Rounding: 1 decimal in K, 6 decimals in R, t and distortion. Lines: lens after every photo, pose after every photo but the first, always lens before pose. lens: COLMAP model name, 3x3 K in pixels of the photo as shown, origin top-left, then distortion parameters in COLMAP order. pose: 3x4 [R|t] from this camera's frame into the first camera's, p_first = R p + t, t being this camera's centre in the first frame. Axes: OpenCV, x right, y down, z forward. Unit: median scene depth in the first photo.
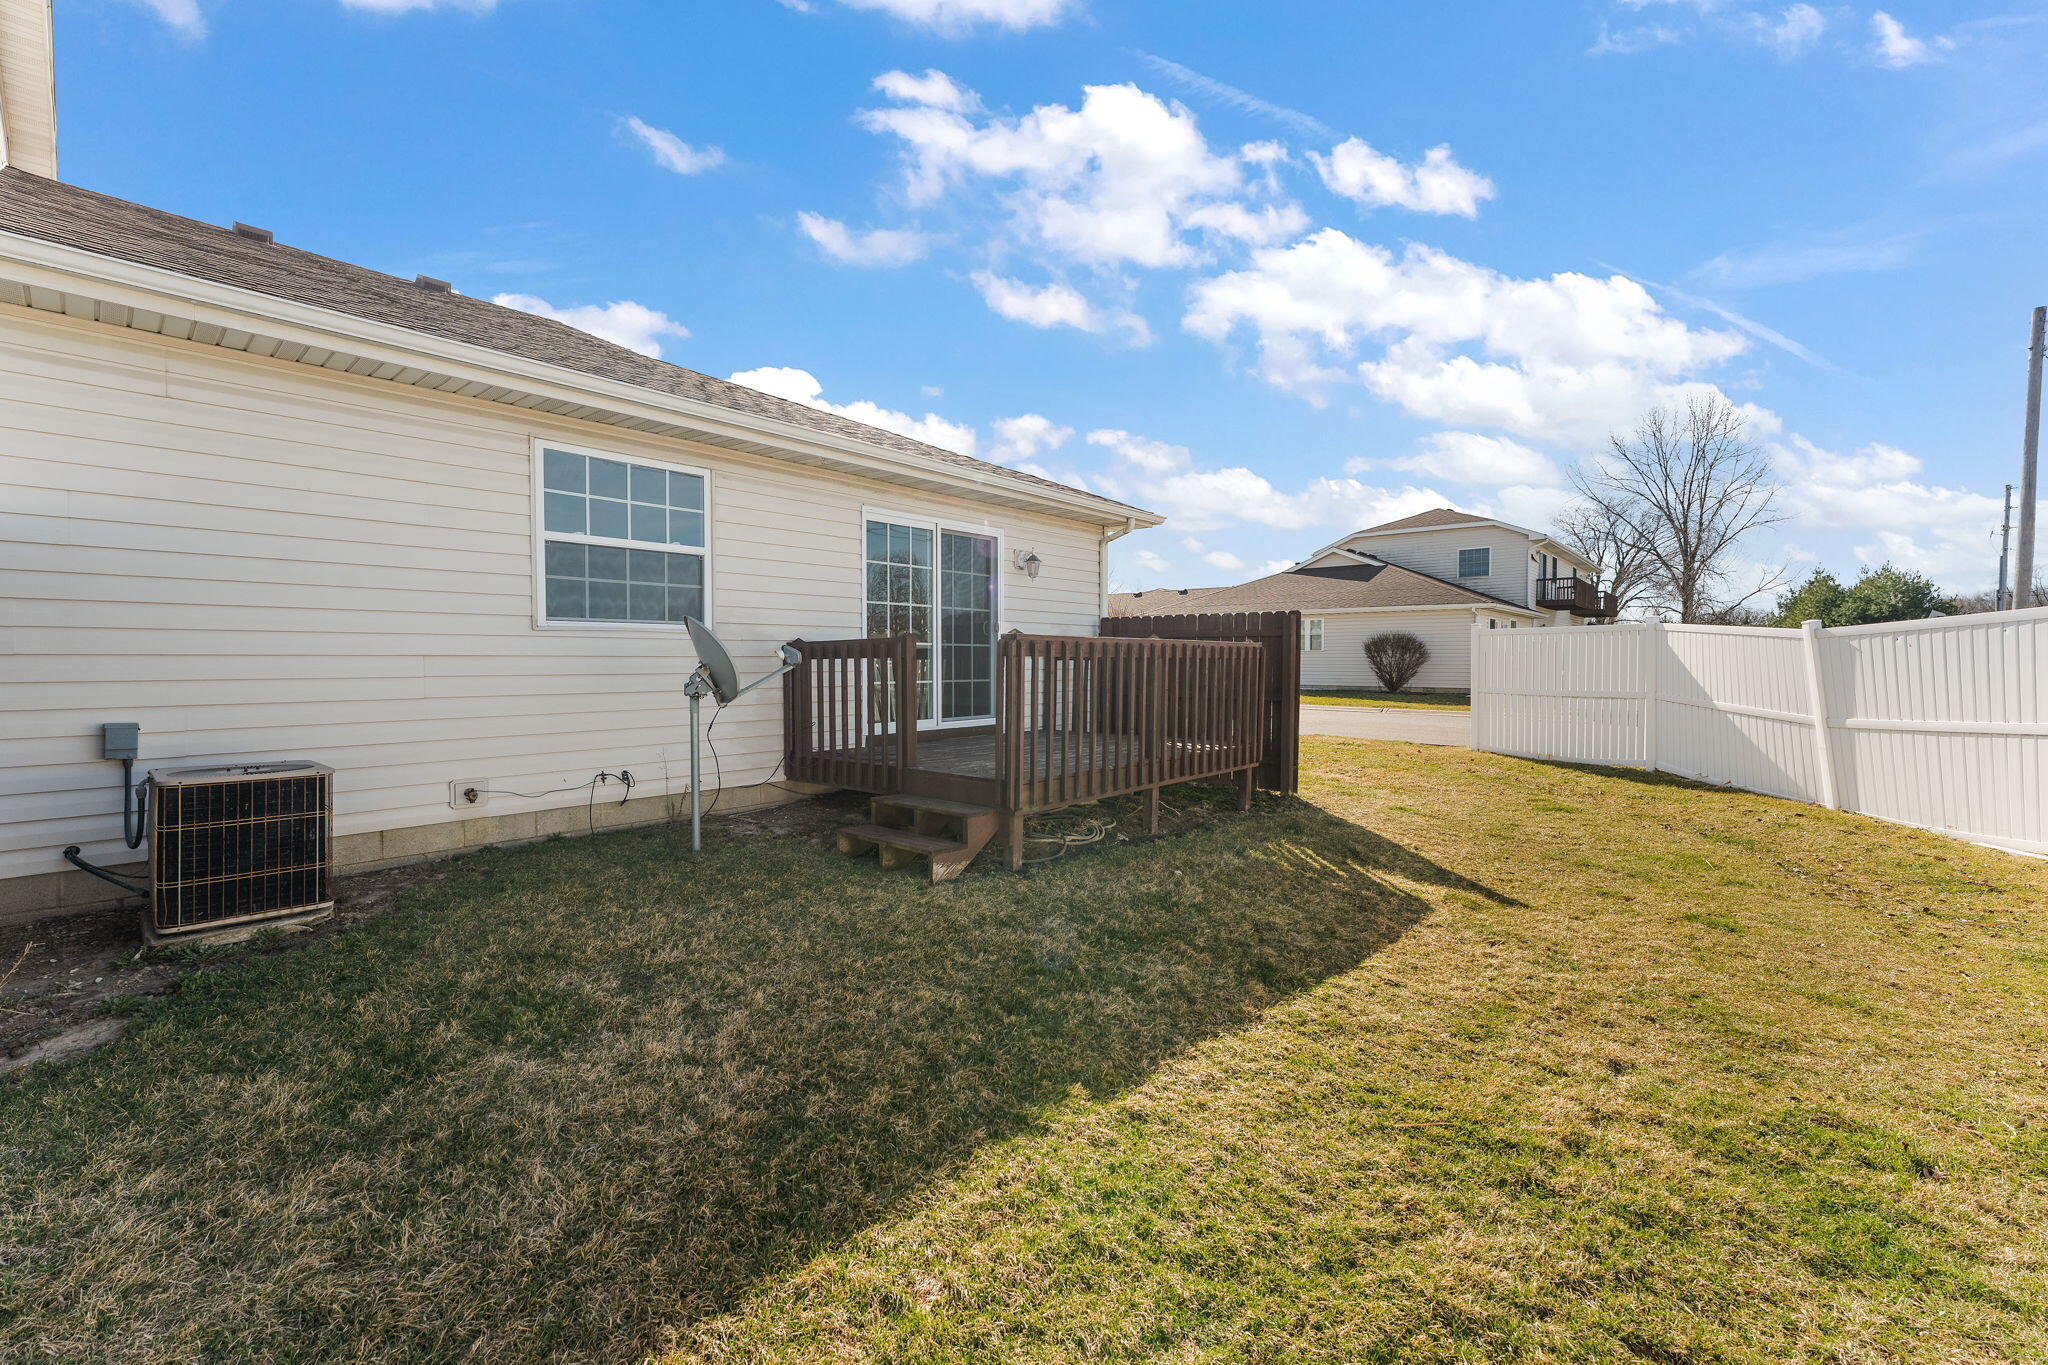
lens RADIAL K [[837.5, 0, 1024.0], [0, 837.5, 682.5], [0, 0, 1]] dist [0.001025, -0.000076]
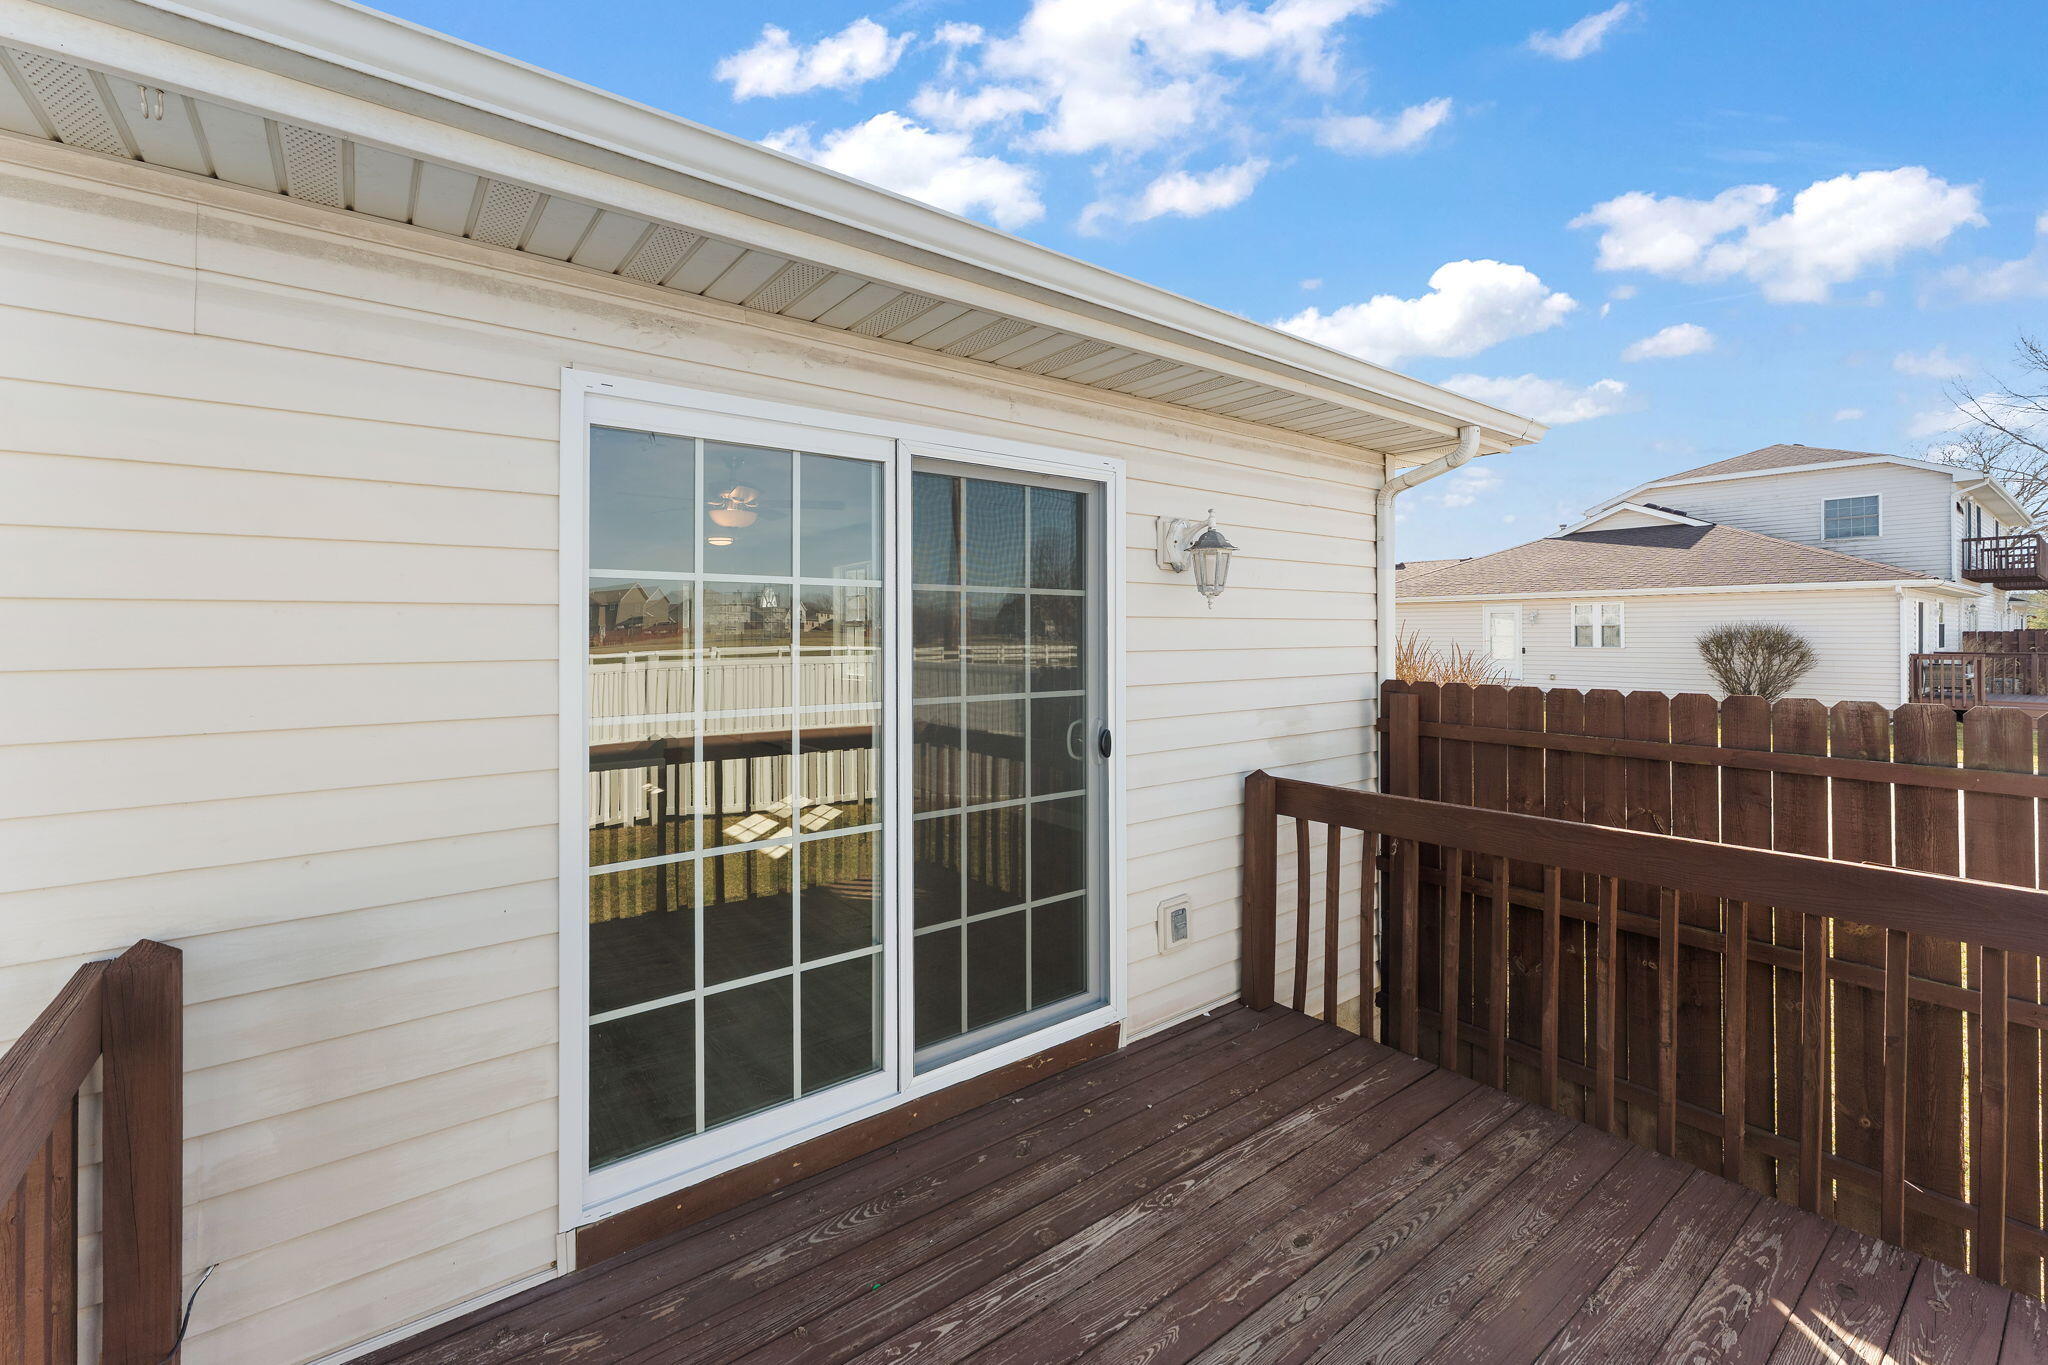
lens RADIAL K [[902.4, 0, 1021.6], [0, 902.4, 677.0], [0, 0, 1]] dist [-0.001063, -0.000105]
pose [[0.981153, 0.001858, -0.193222, 0.005557], [0.000482, 0.999927, 0.012062, -0.082522], [0.193230, -0.011928, 0.981081, 0.530316]]
